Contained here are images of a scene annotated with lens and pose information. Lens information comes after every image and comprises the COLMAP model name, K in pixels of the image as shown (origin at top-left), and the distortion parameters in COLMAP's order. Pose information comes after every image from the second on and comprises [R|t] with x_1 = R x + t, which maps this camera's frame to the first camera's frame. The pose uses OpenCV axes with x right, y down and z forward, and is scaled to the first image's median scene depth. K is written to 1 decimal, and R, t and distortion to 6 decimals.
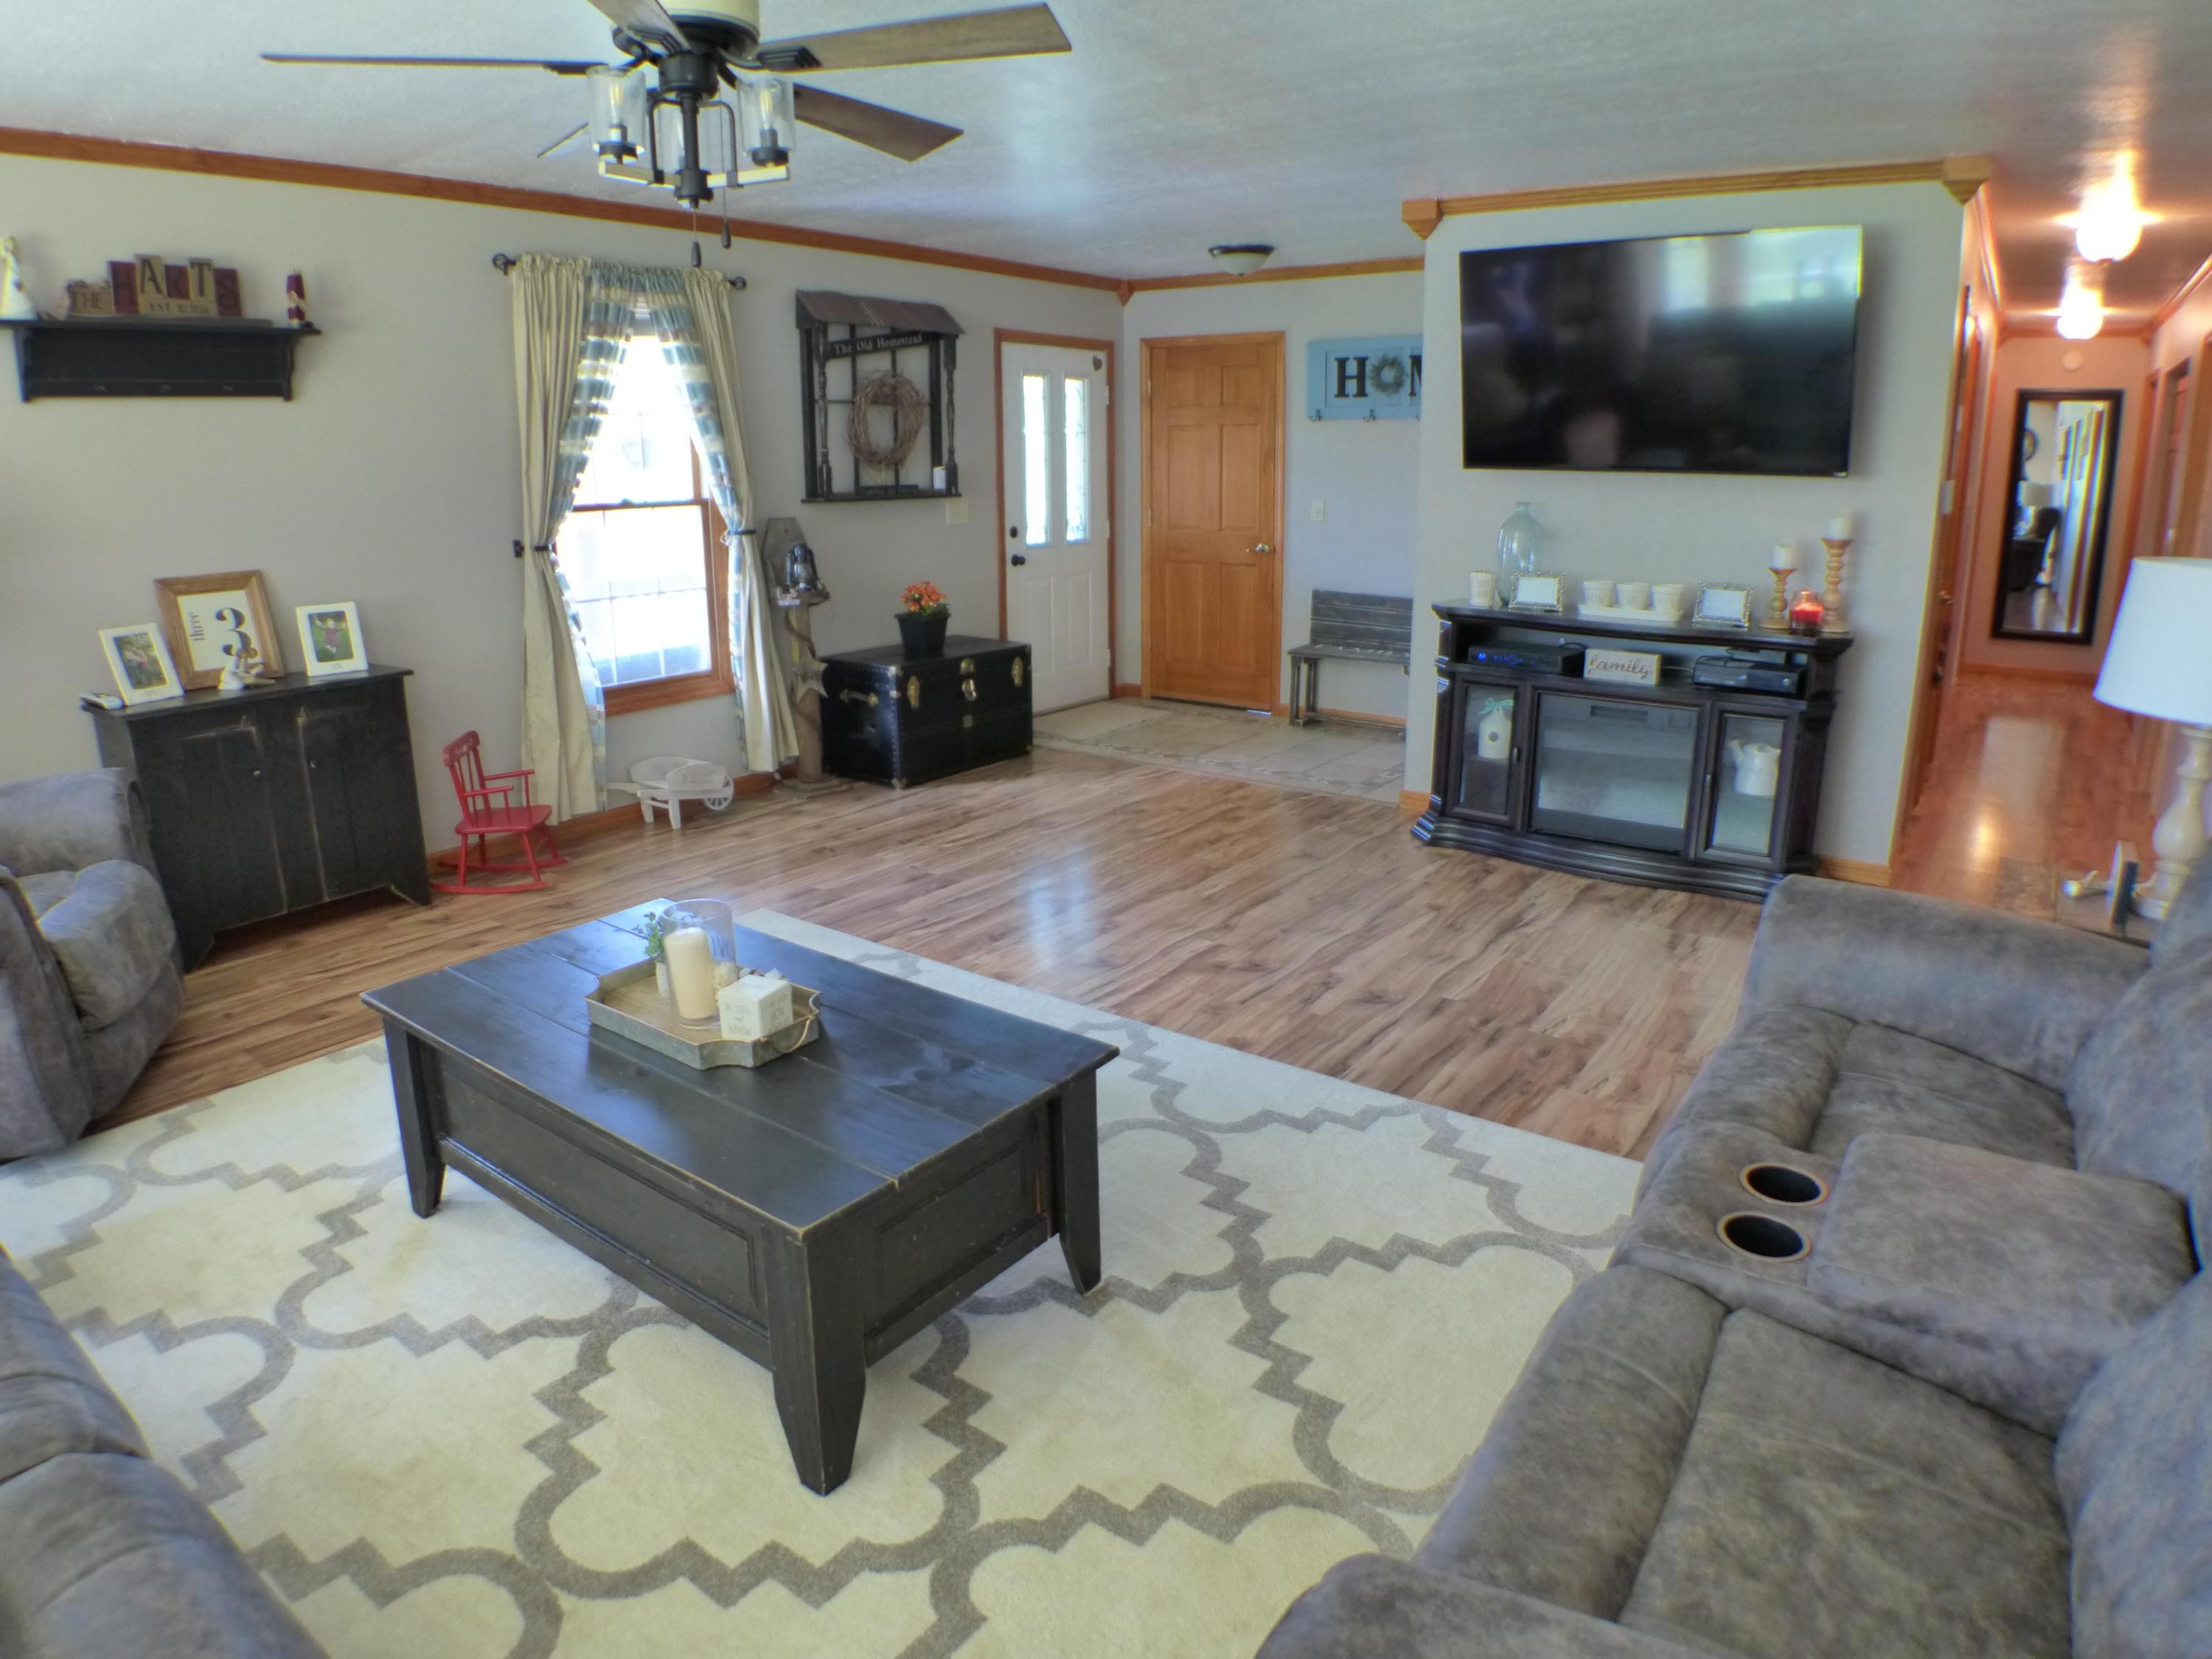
lens RADIAL K [[1301.3, 0, 1106.0], [0, 1301.3, 829.5], [0, 0, 1]] dist [-0.161683, 0.084911]
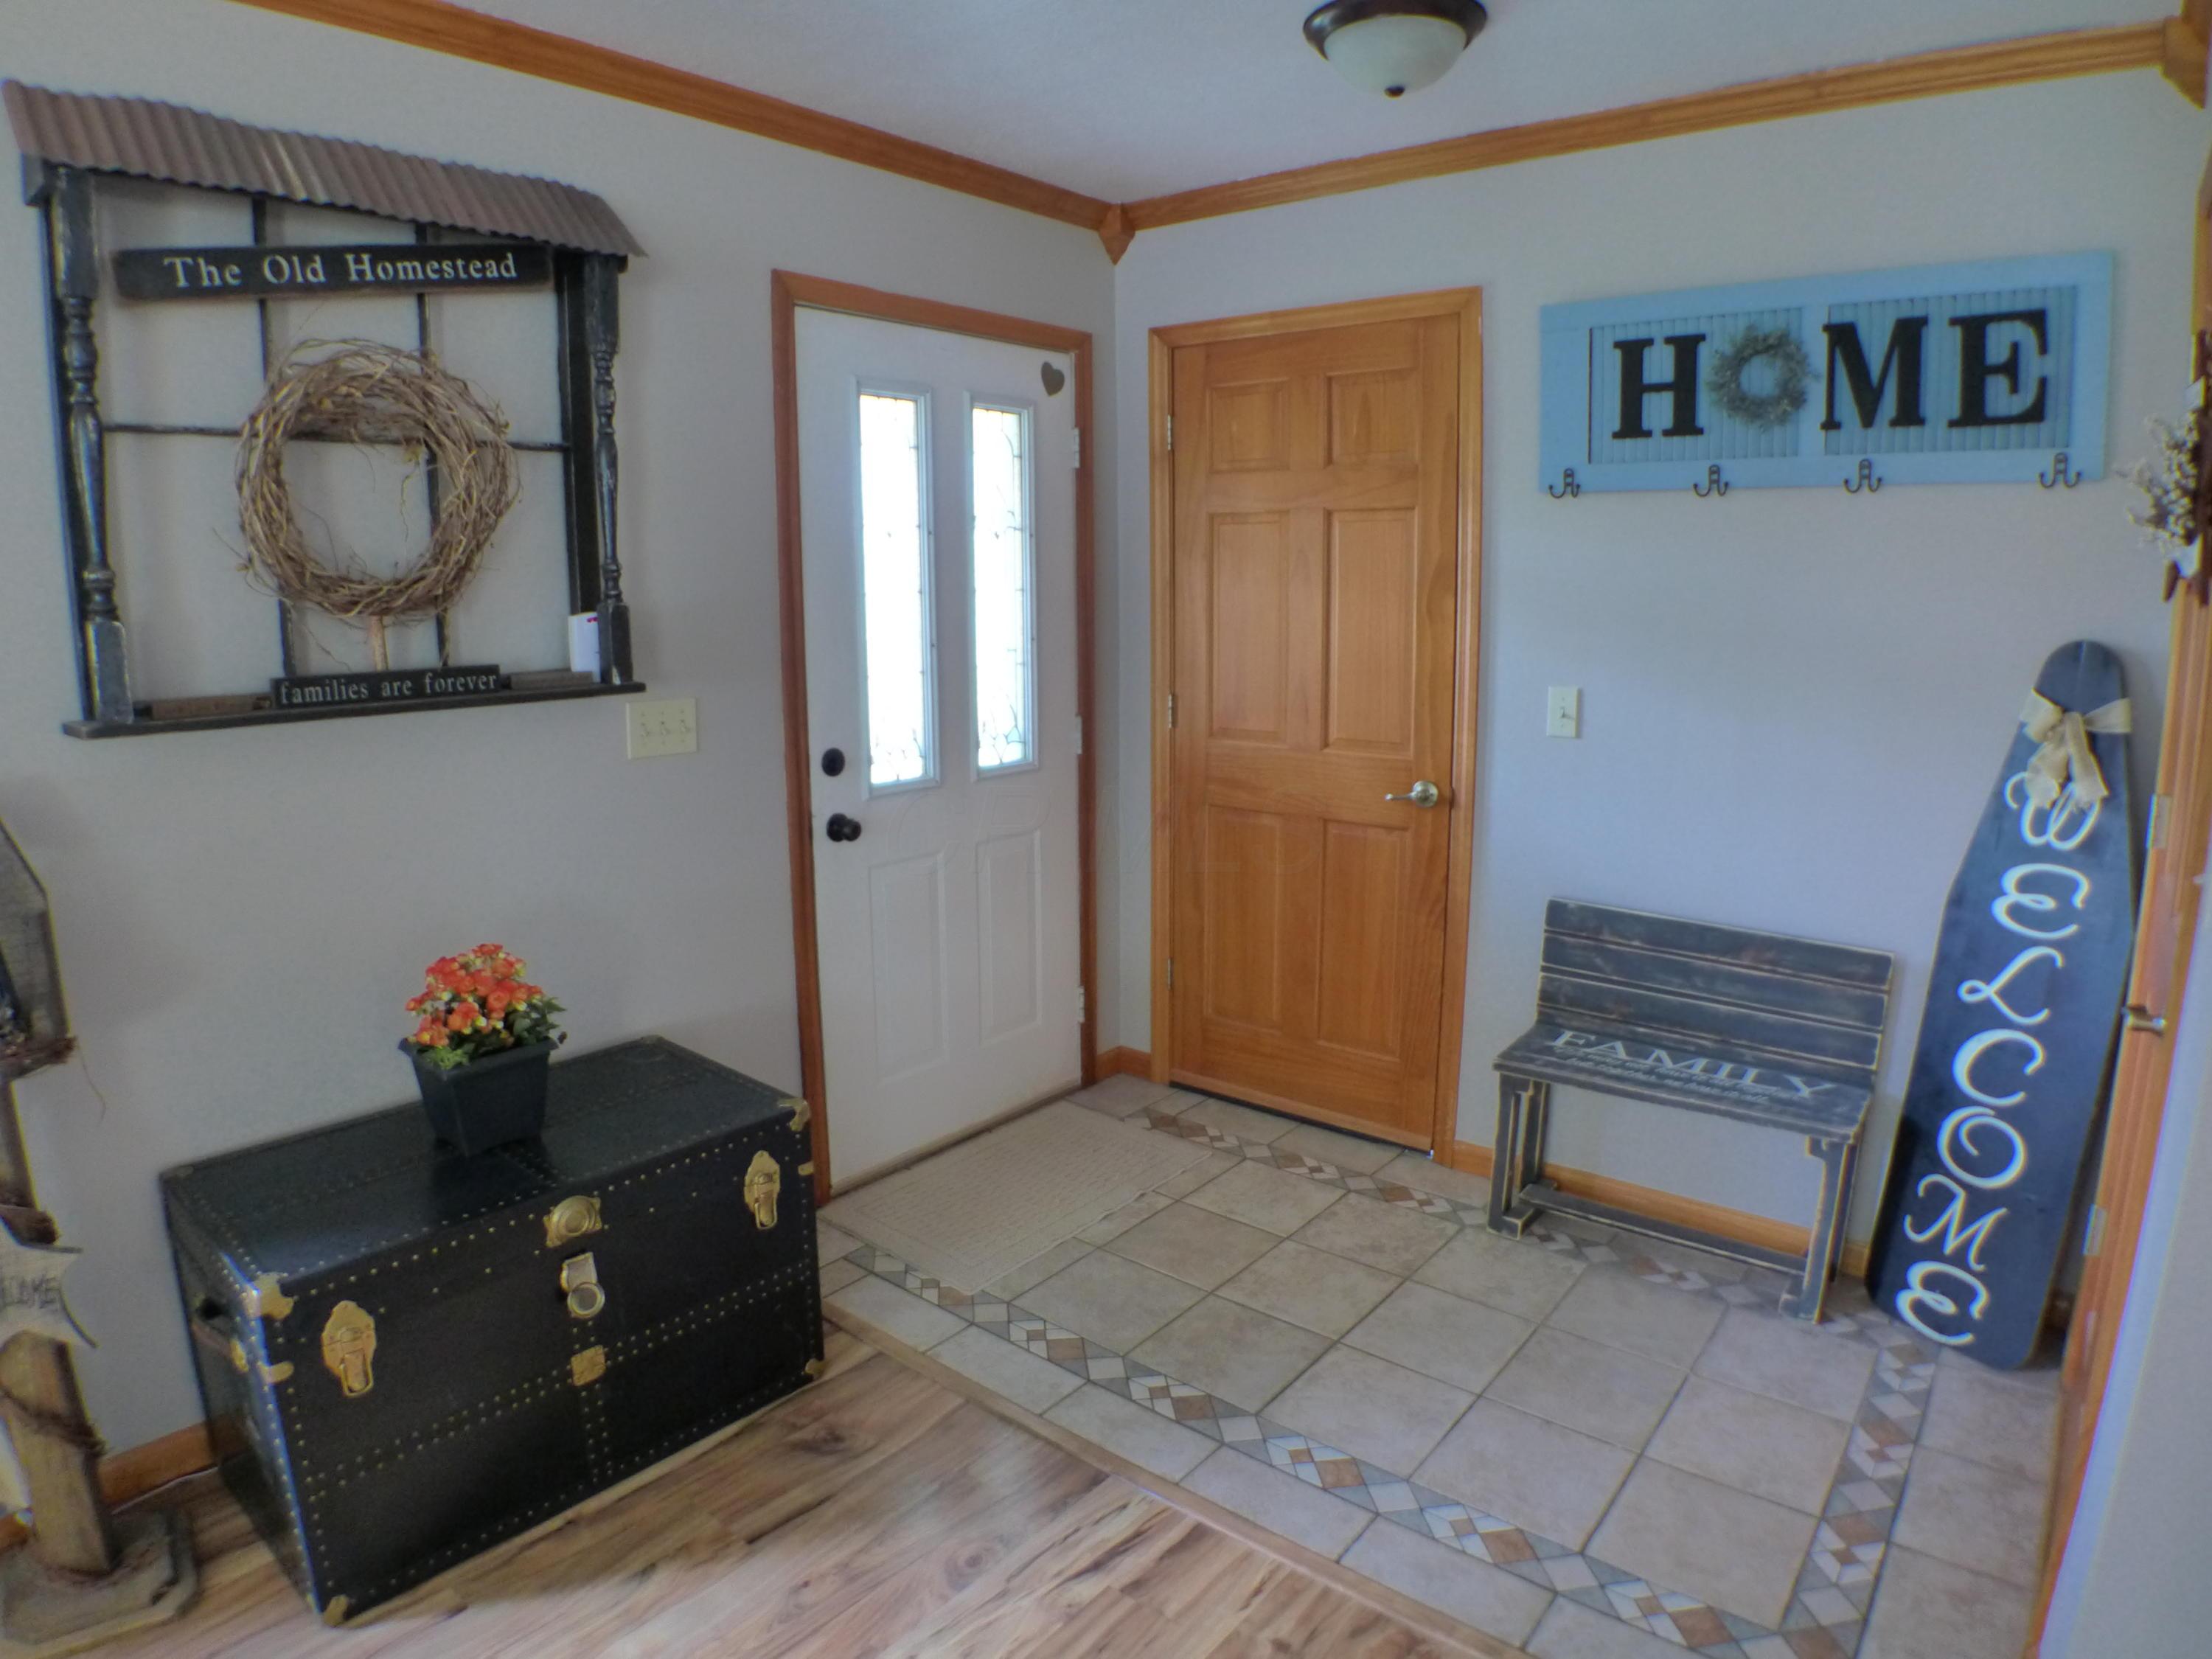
lens RADIAL K [[1301.3, 0, 1106.0], [0, 1301.3, 829.5], [0, 0, 1]] dist [-0.161683, 0.084911]
pose [[0.998519, 0.010206, -0.053441, 0.039938], [-0.014900, 0.995992, -0.088197, -0.172139], [0.052326, 0.088862, 0.994669, 0.585745]]
